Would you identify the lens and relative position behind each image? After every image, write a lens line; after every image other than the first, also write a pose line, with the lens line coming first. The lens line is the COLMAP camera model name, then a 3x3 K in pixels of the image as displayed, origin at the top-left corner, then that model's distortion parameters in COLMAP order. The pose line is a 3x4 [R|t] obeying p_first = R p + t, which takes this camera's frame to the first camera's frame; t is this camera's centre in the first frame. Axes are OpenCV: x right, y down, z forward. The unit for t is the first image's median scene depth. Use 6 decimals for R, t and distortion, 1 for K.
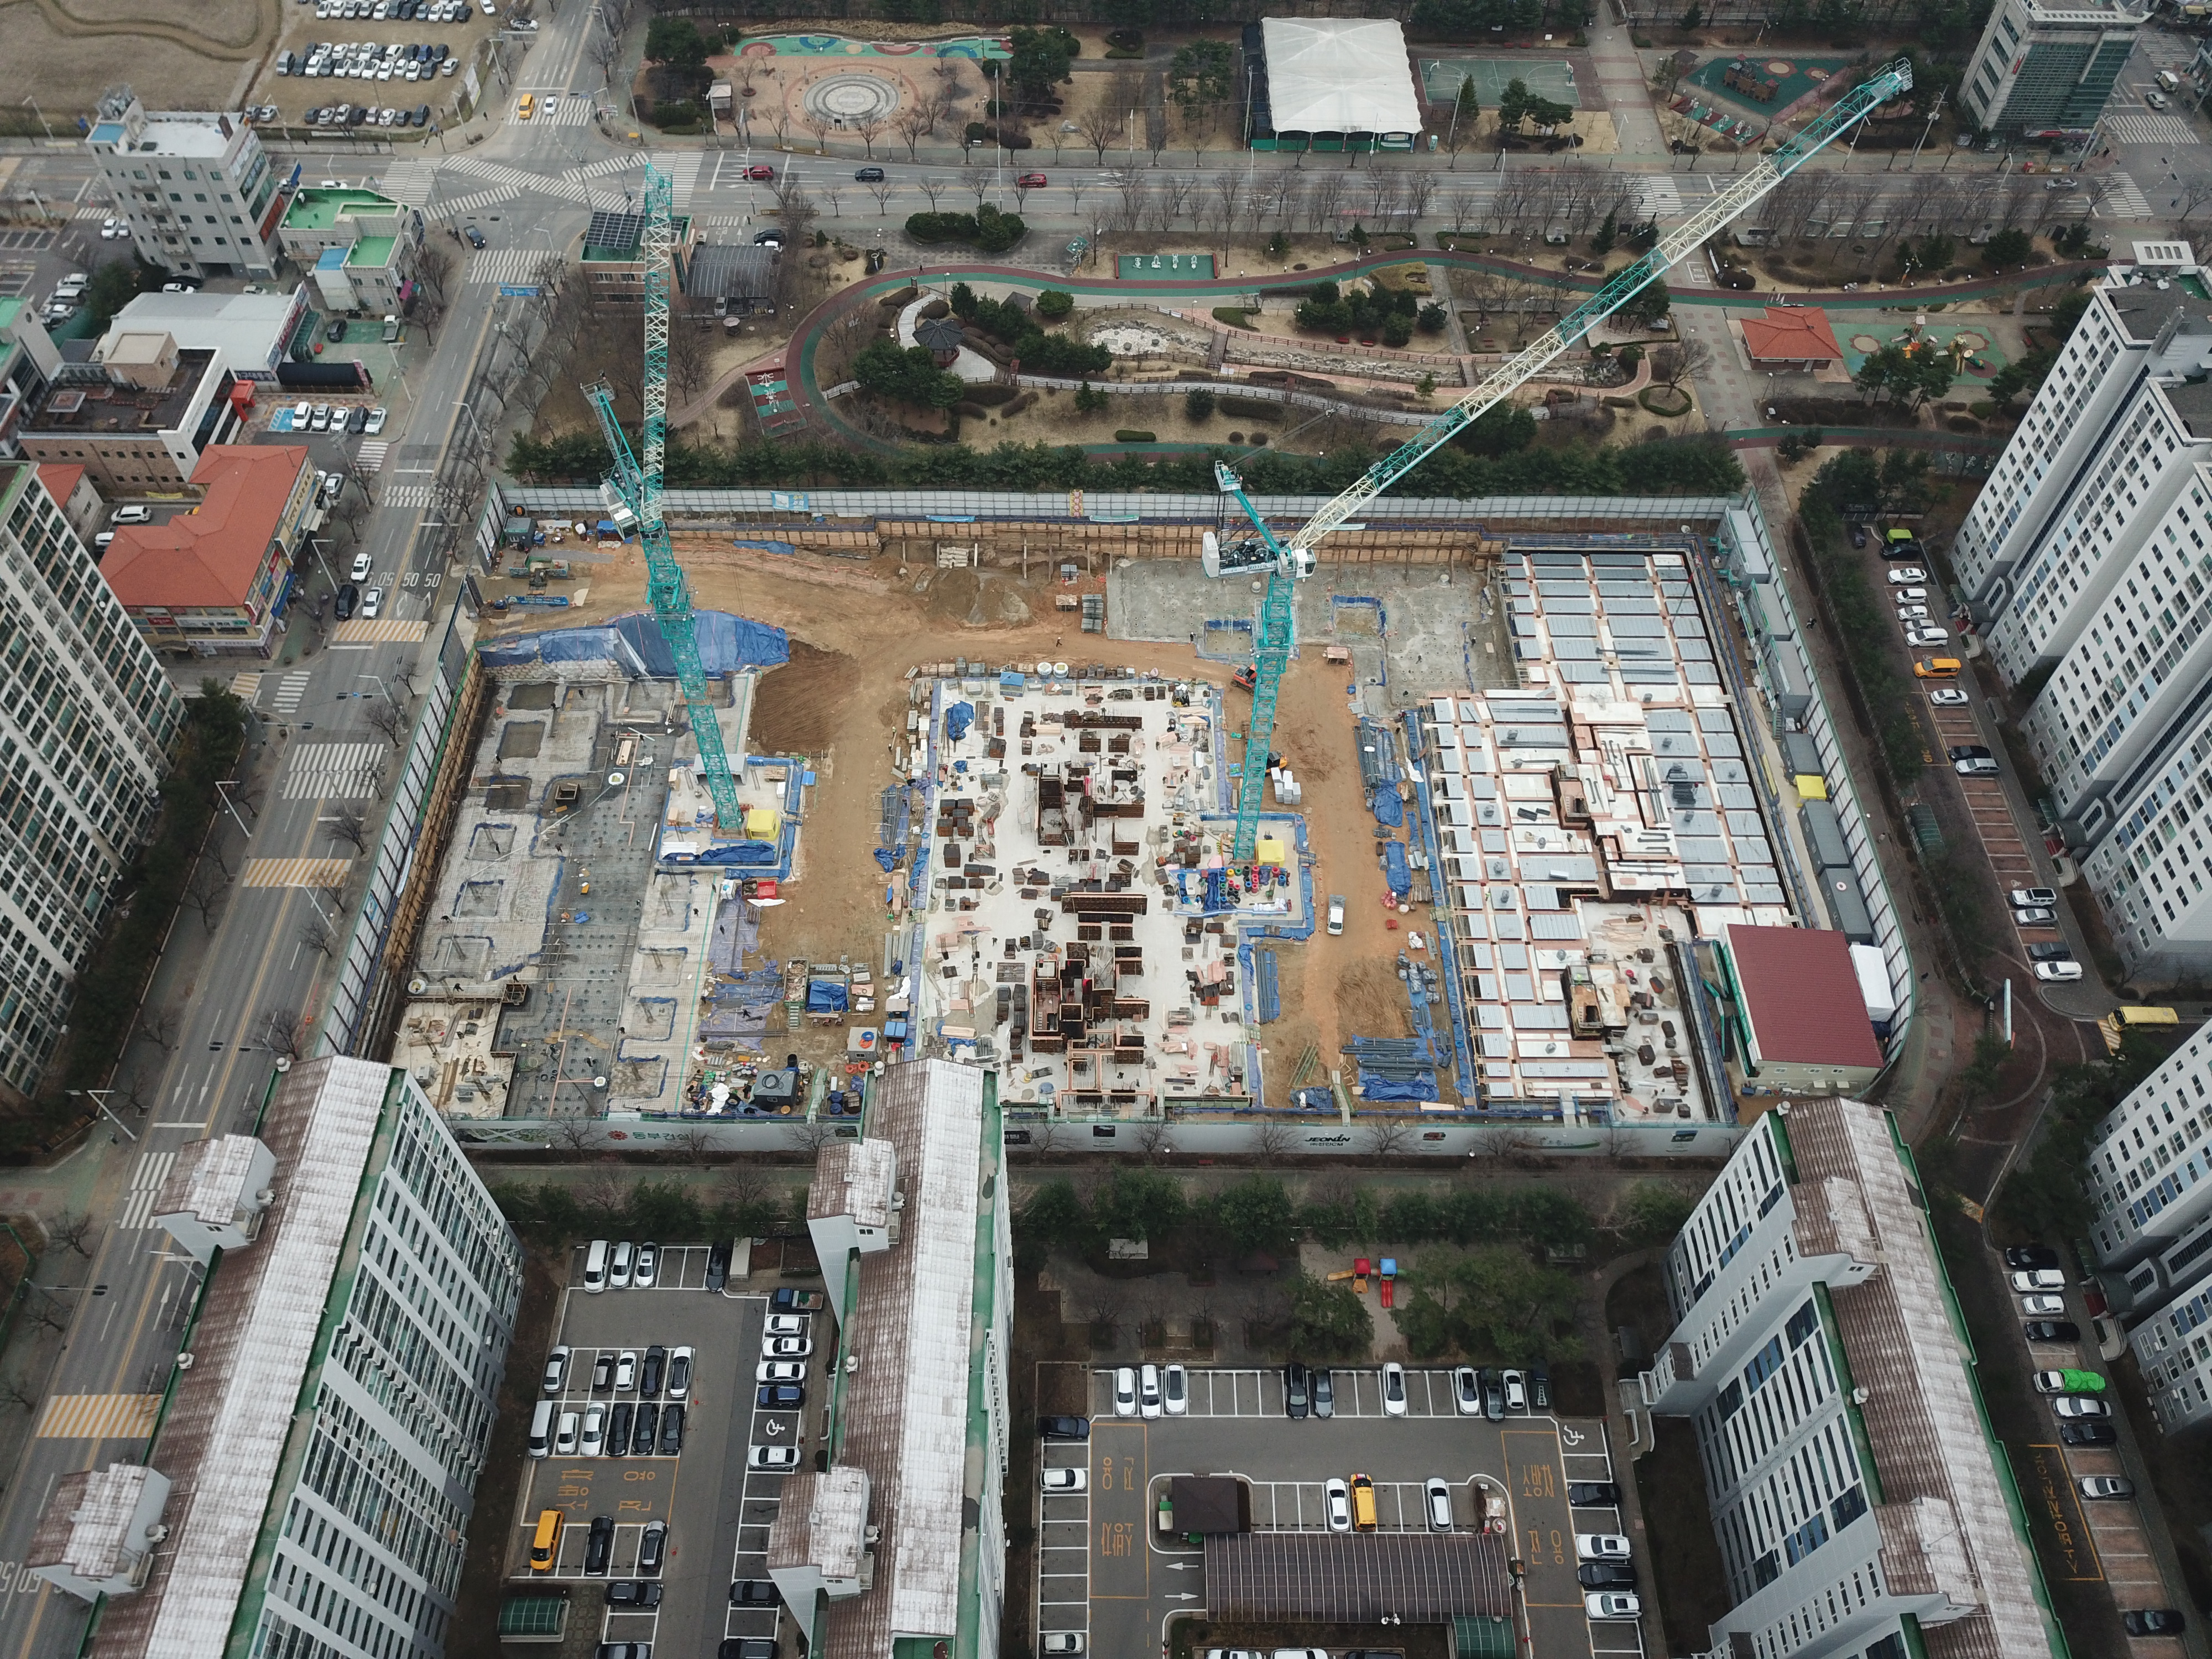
lens RADIAL K [[1698.0, 0, 1106.0], [0, 1698.0, 829.5], [0, 0, 1]] dist [0.008277, -0.001155]
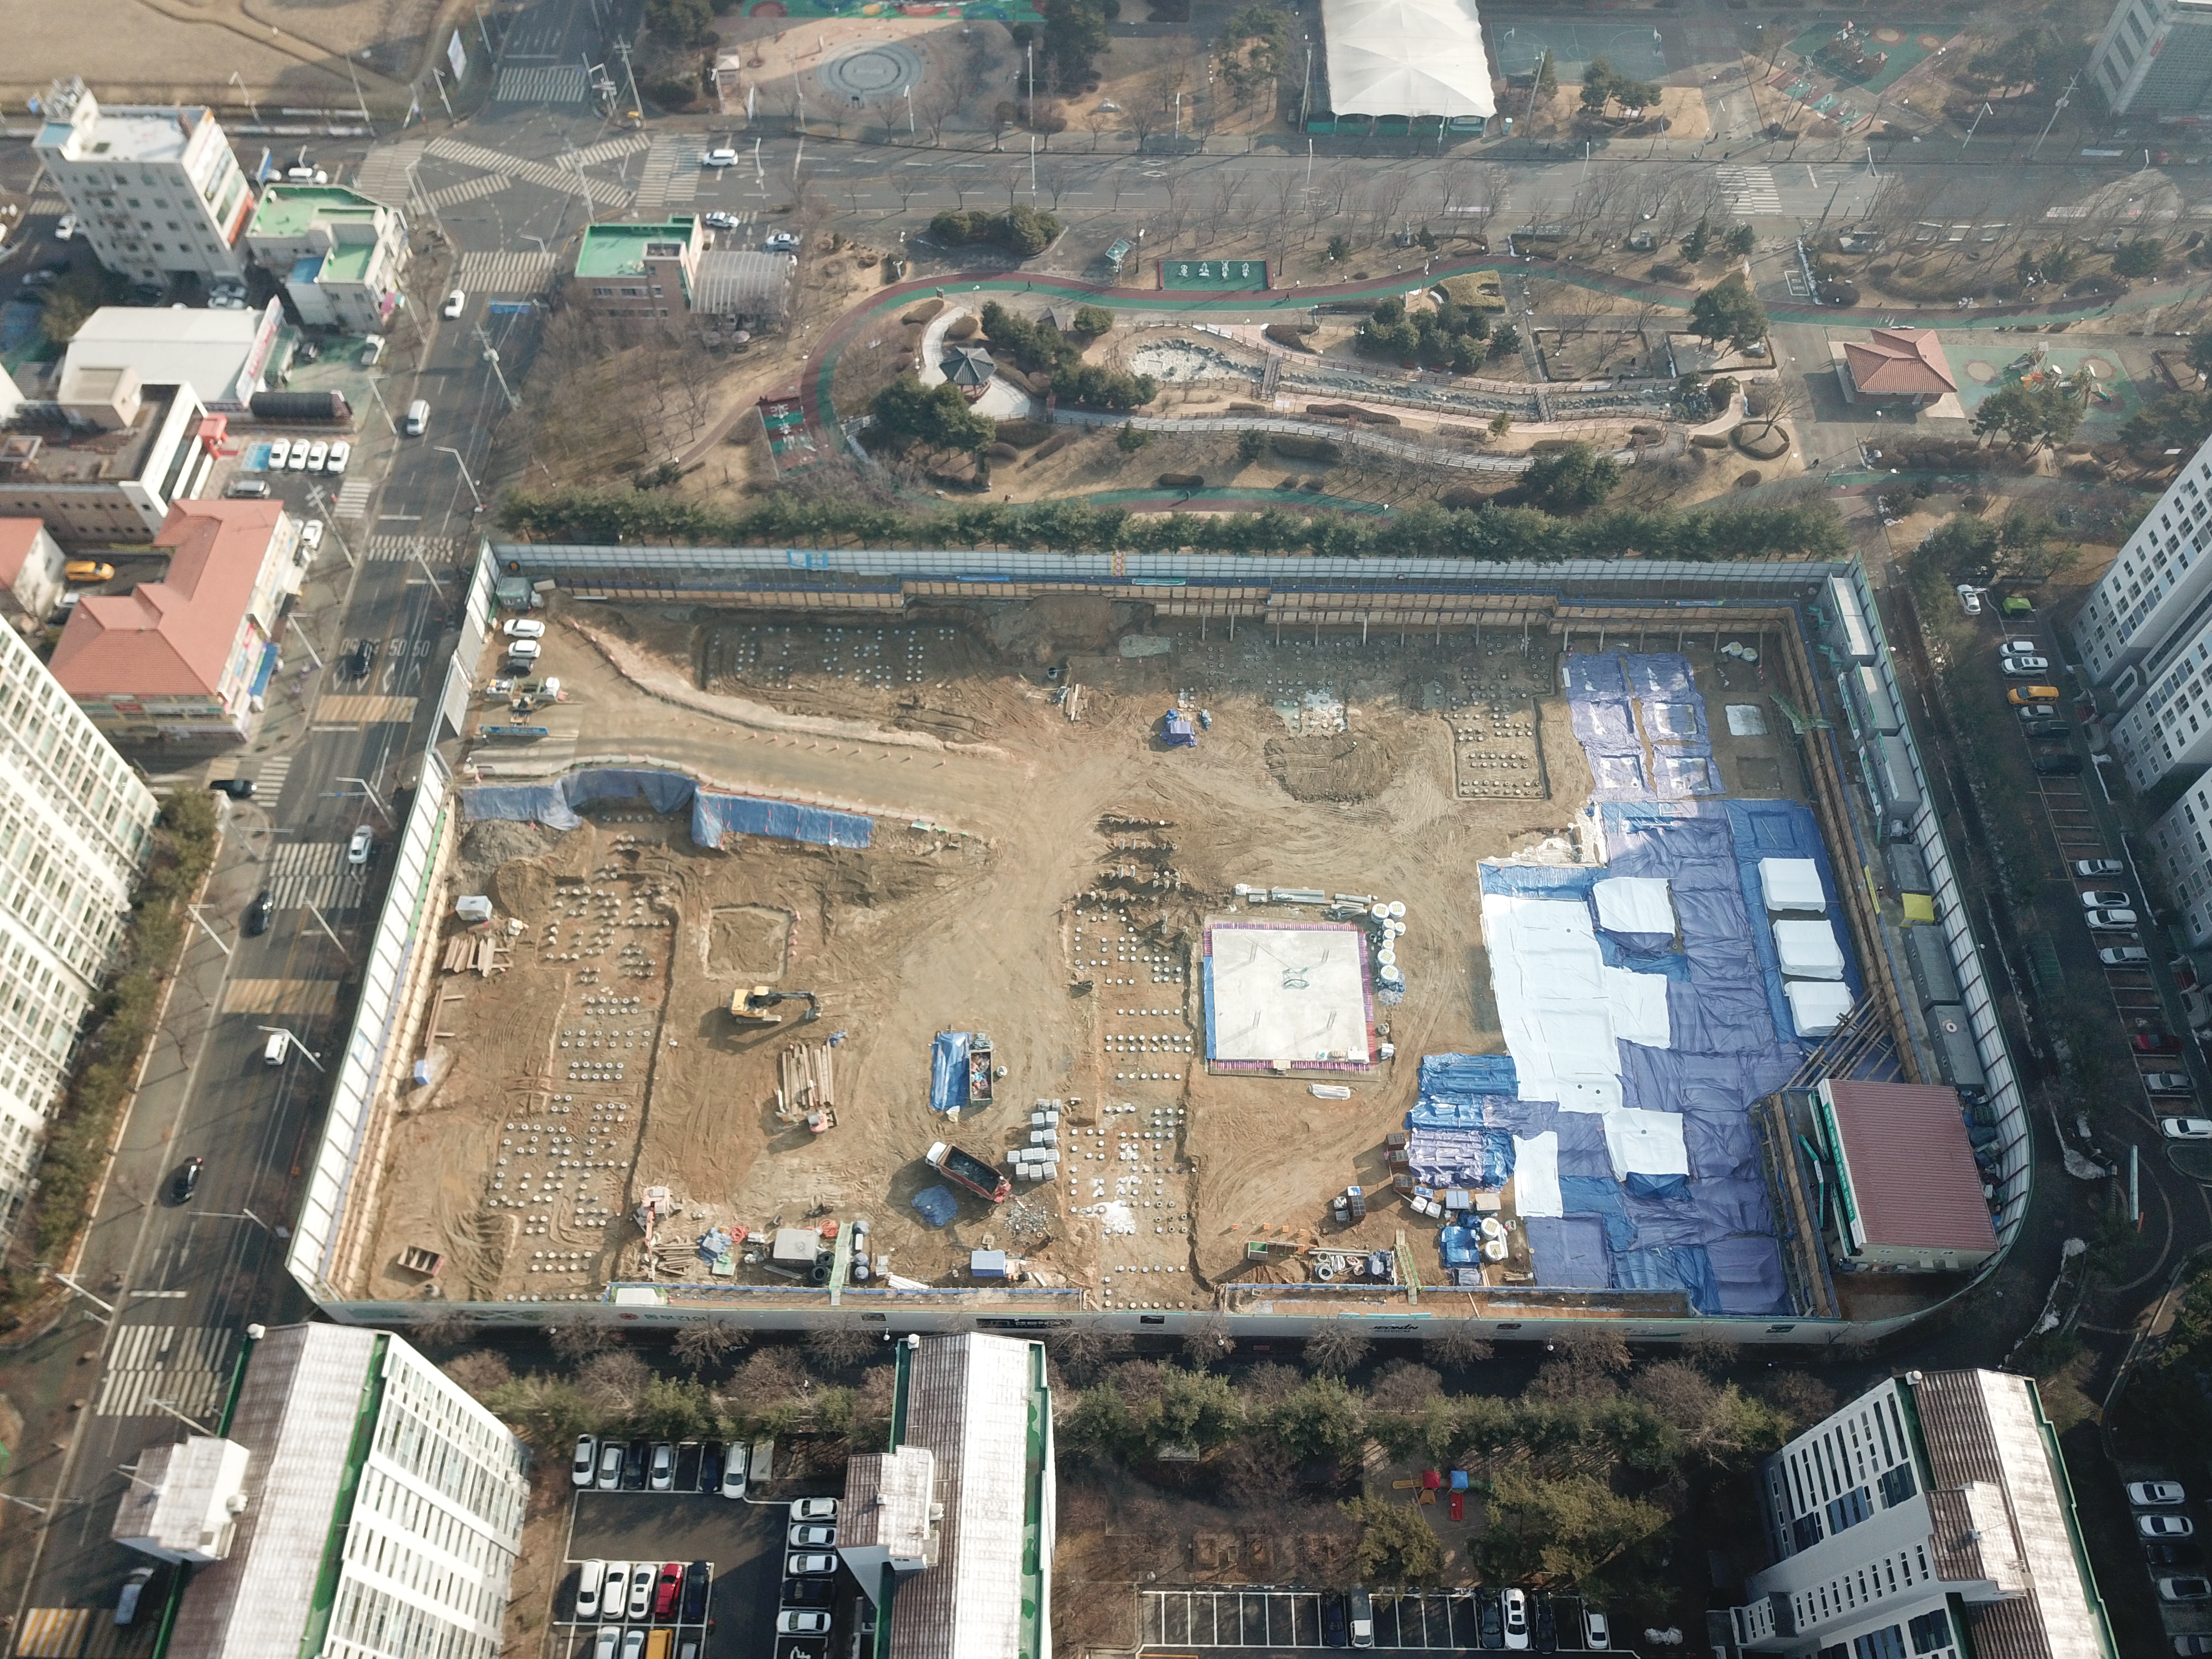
lens RADIAL K [[1698.0, 0, 1106.0], [0, 1698.0, 829.5], [0, 0, 1]] dist [0.008277, -0.001155]
pose [[0.999937, 0.007646, -0.008159, -0.017475], [-0.006994, 0.997001, 0.077067, -0.133344], [0.008724, -0.077005, 0.996993, 0.081217]]
